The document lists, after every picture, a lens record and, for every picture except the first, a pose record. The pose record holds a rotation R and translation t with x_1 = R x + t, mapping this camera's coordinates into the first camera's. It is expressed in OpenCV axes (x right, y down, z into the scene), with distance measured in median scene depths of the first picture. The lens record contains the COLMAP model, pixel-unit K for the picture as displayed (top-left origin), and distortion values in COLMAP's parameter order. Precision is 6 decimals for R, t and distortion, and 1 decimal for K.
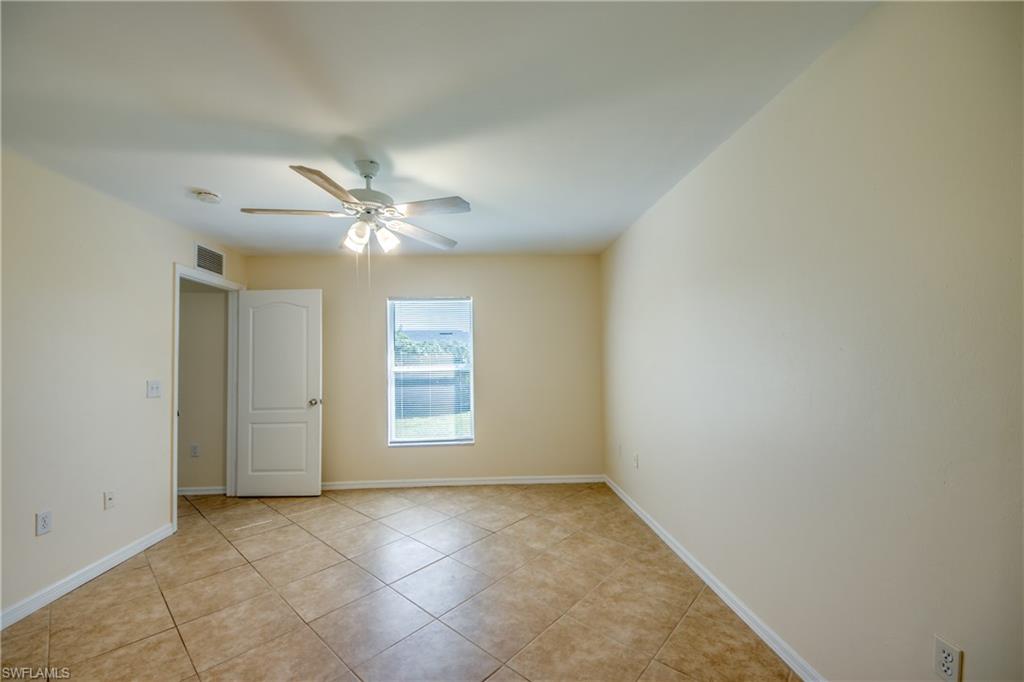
lens RADIAL K [[396.8, 0, 509.8], [0, 396.8, 334.4], [0, 0, 1]] dist [0.044814, -0.020940]
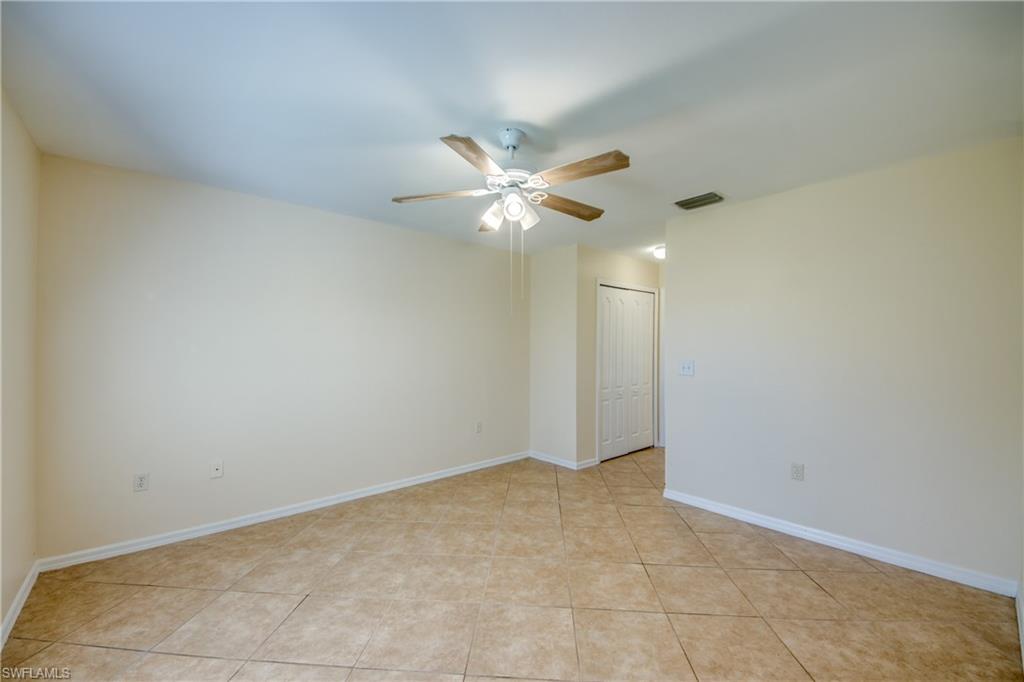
lens RADIAL K [[388.1, 0, 496.5], [0, 388.1, 326.4], [0, 0, 1]] dist [0.028871, -0.018971]
pose [[-0.568877, 0.065967, 0.819773, -1.083744], [-0.036503, 0.993770, -0.105299, 0.127822], [-0.821612, -0.089826, -0.562925, 1.550426]]
